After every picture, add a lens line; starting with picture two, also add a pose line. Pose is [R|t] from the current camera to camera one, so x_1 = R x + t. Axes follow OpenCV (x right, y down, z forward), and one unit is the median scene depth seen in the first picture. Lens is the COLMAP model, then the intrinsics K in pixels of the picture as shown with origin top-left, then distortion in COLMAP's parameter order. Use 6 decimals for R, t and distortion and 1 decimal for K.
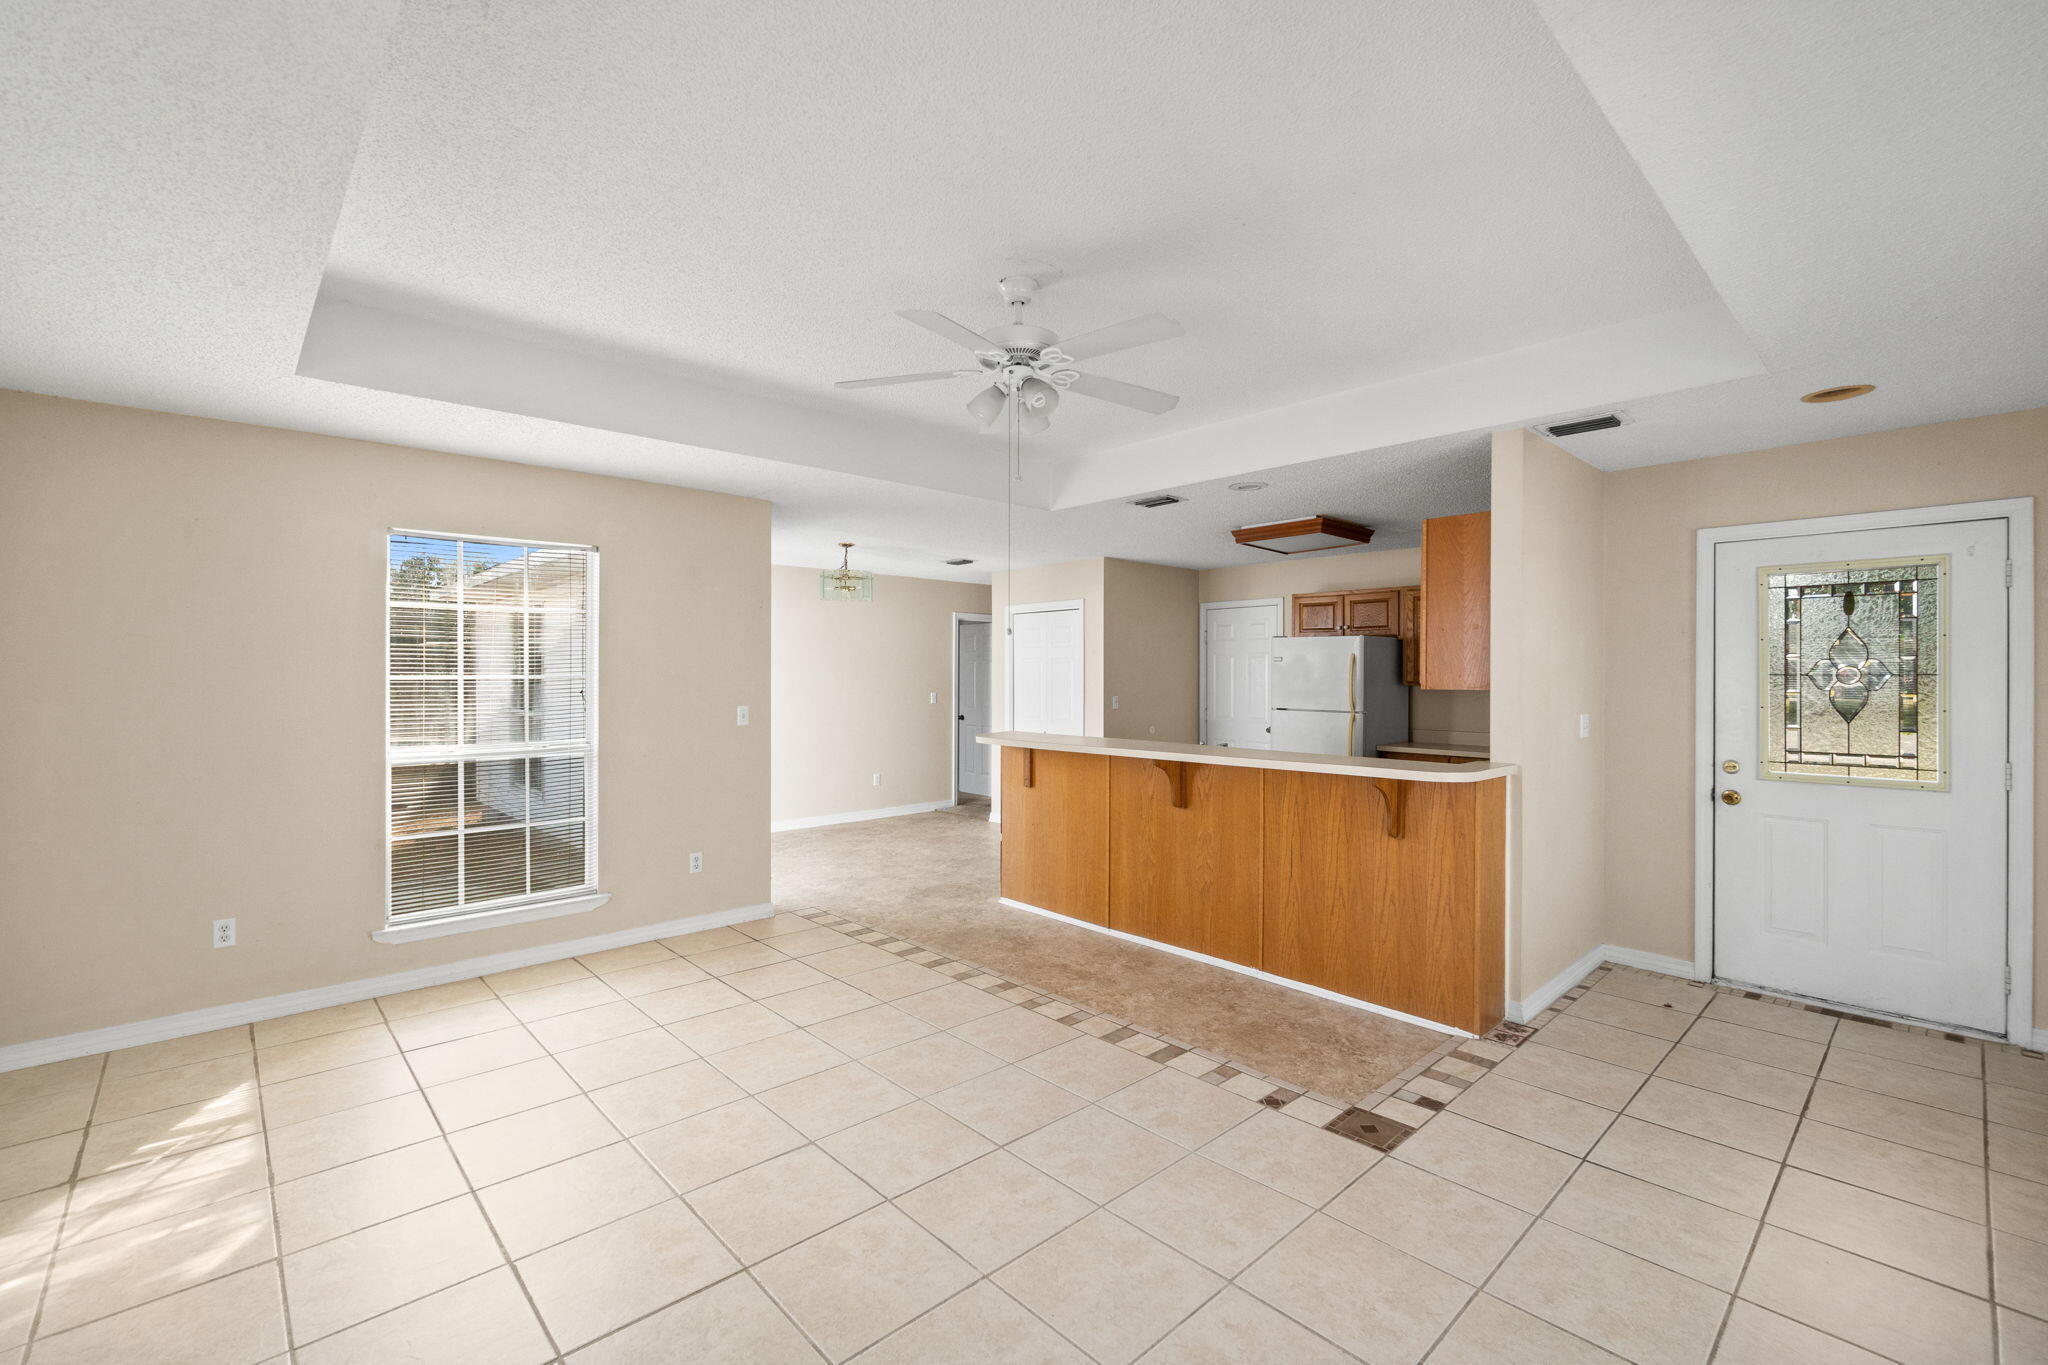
lens RADIAL K [[885.9, 0, 1016.0], [0, 885.9, 673.5], [0, 0, 1]] dist [-0.004164, 0.001068]
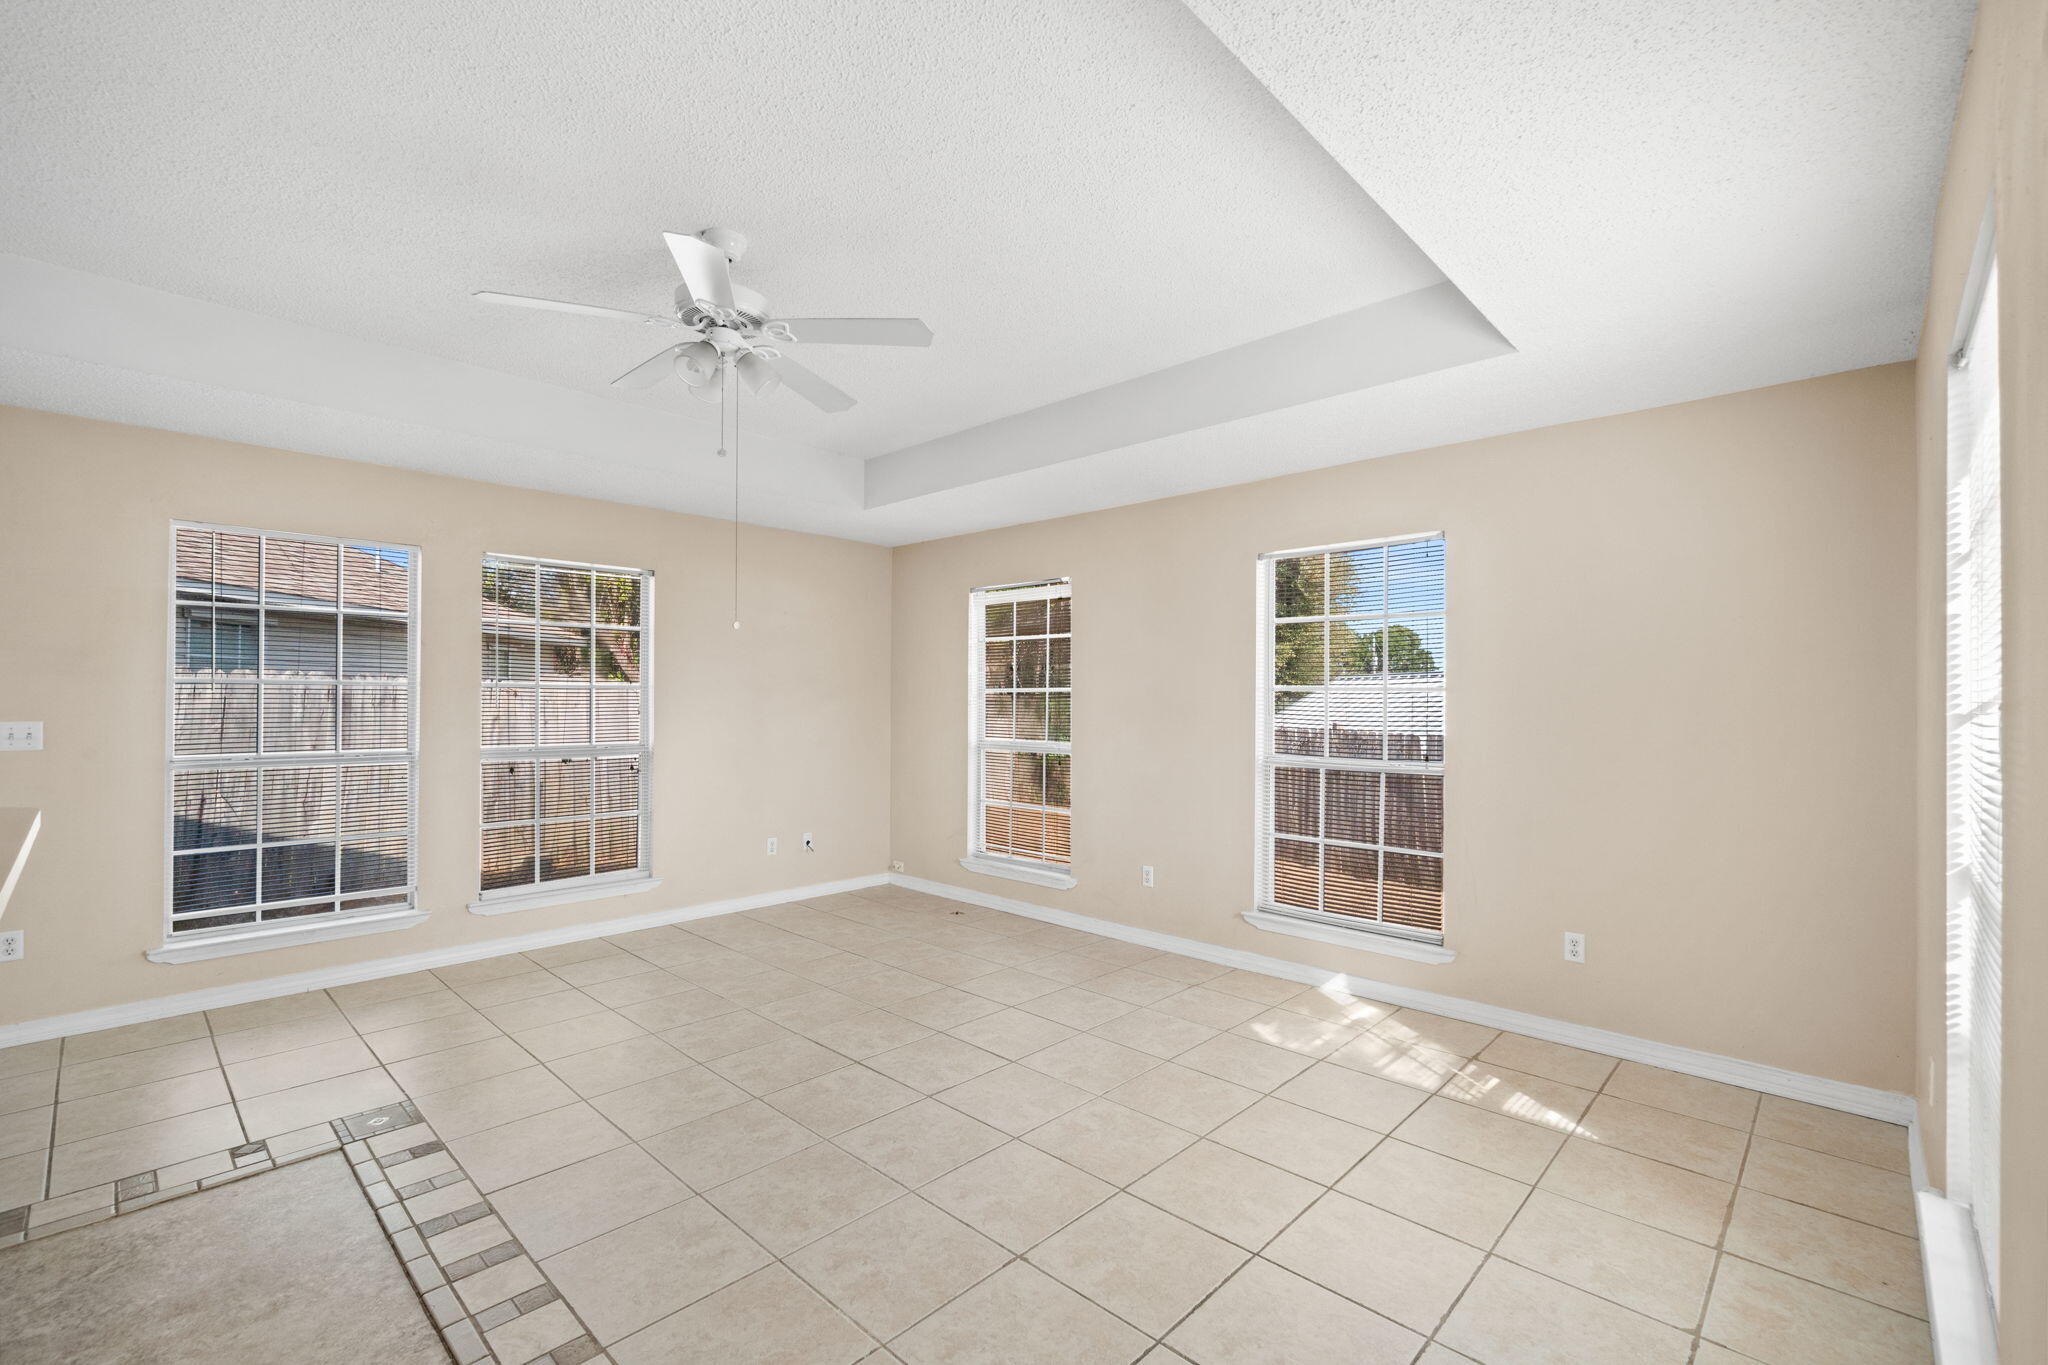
lens RADIAL K [[885.9, 0, 1022.5], [0, 885.9, 696.2], [0, 0, 1]] dist [-0.004164, 0.001068]
pose [[-0.997635, -0.006269, -0.068446, -0.216735], [-0.005774, 0.999956, -0.007423, 0.029170], [0.068489, -0.007010, -0.997627, 1.714306]]
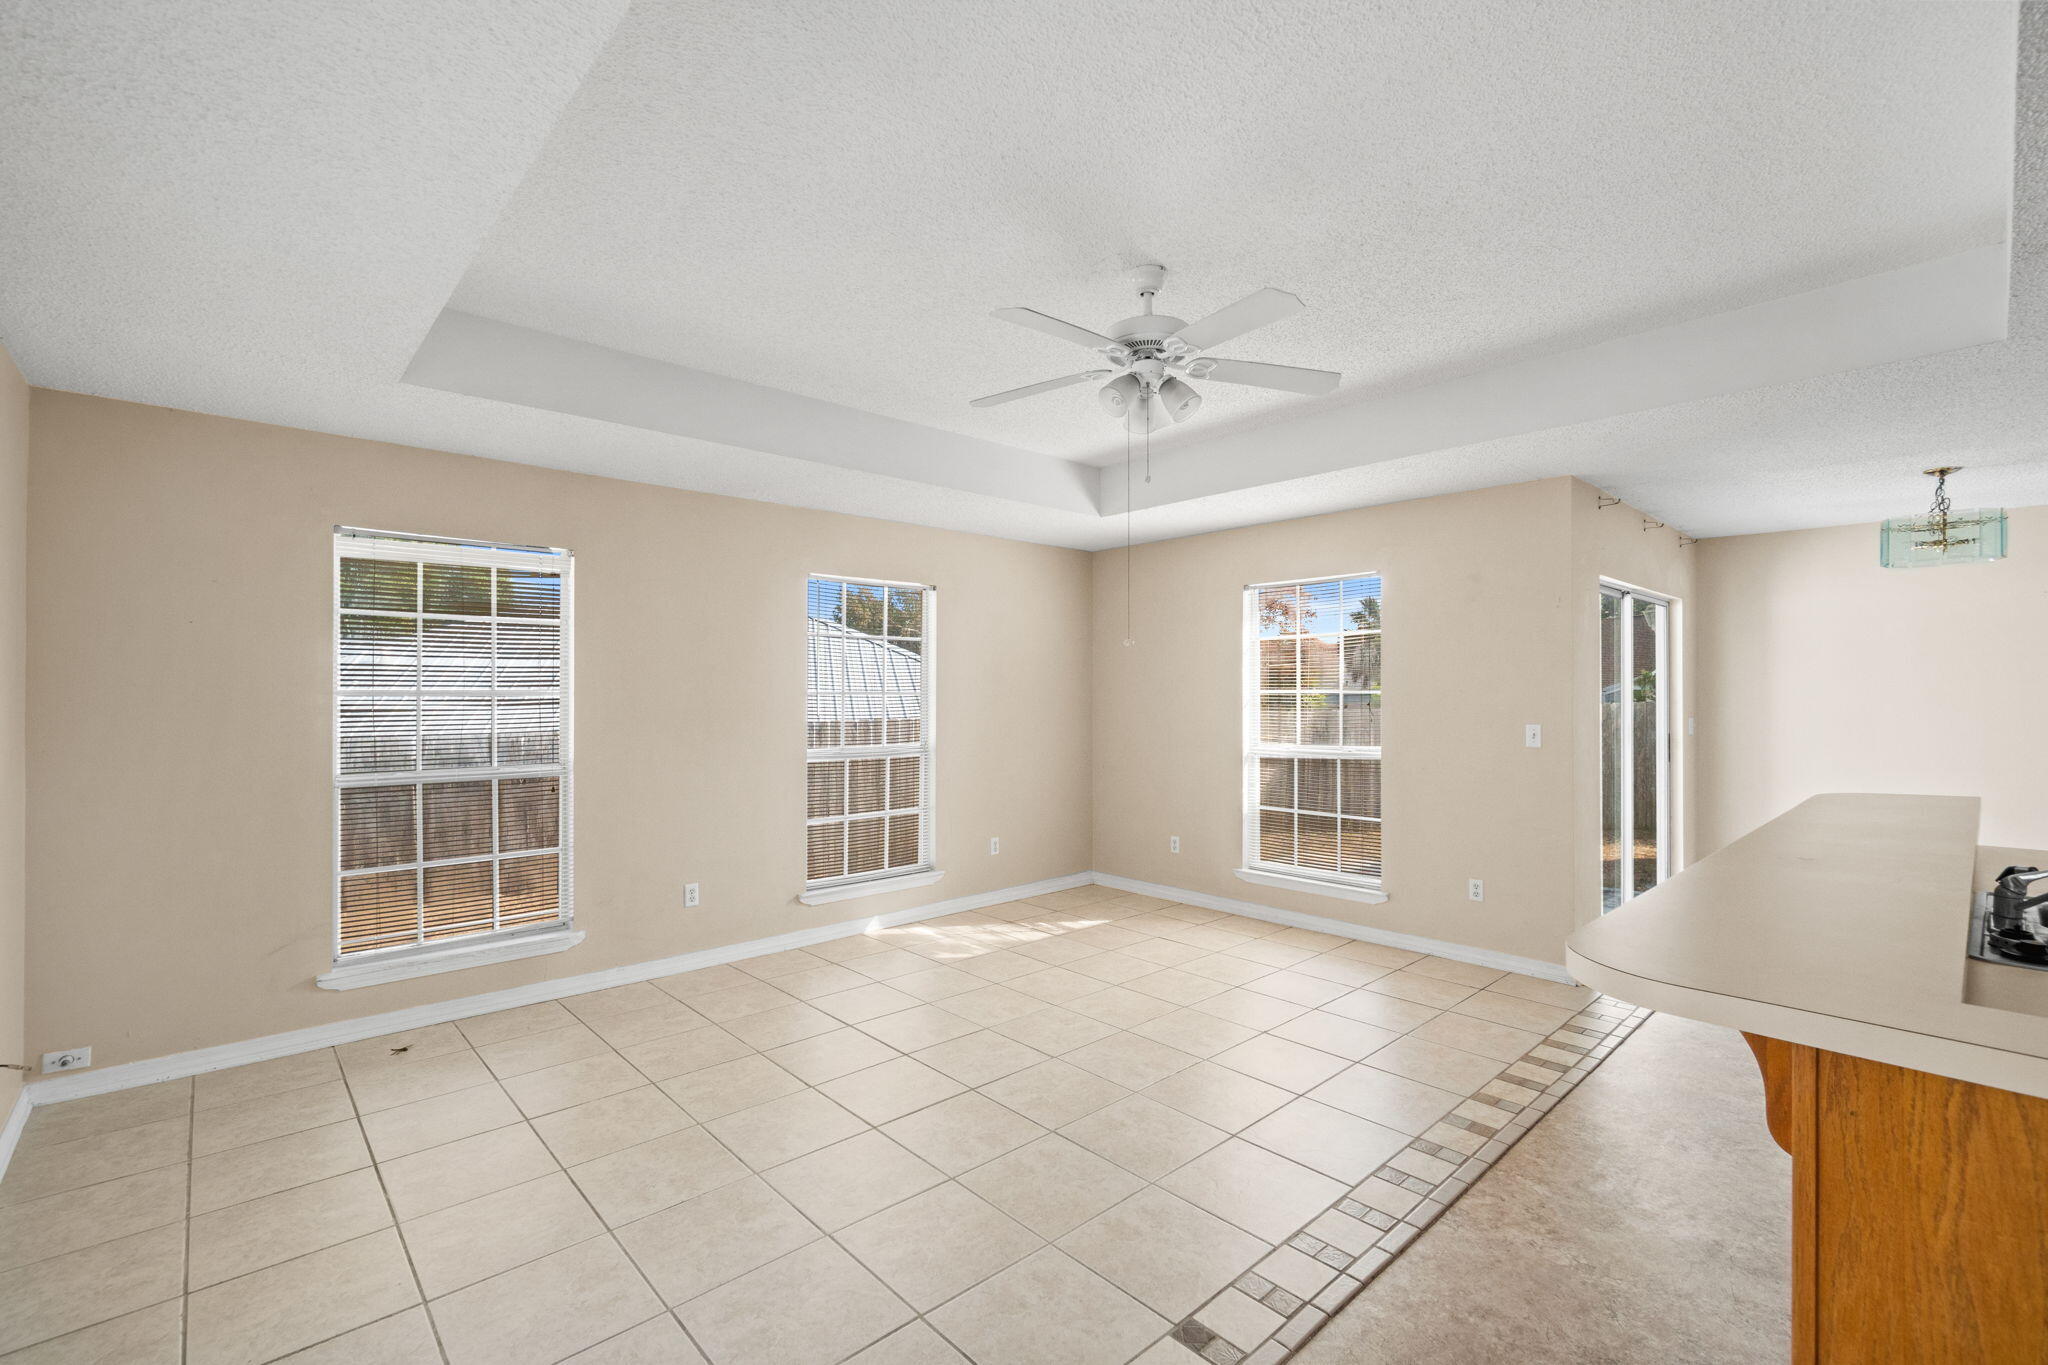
lens RADIAL K [[885.9, 0, 1029.9], [0, 885.9, 688.5], [0, 0, 1]] dist [-0.004164, 0.001068]
pose [[0.000911, -0.005246, -0.999986, 0.843345], [0.004291, 0.999977, -0.005242, 0.006095], [0.999990, -0.004286, 0.000933, 0.782077]]
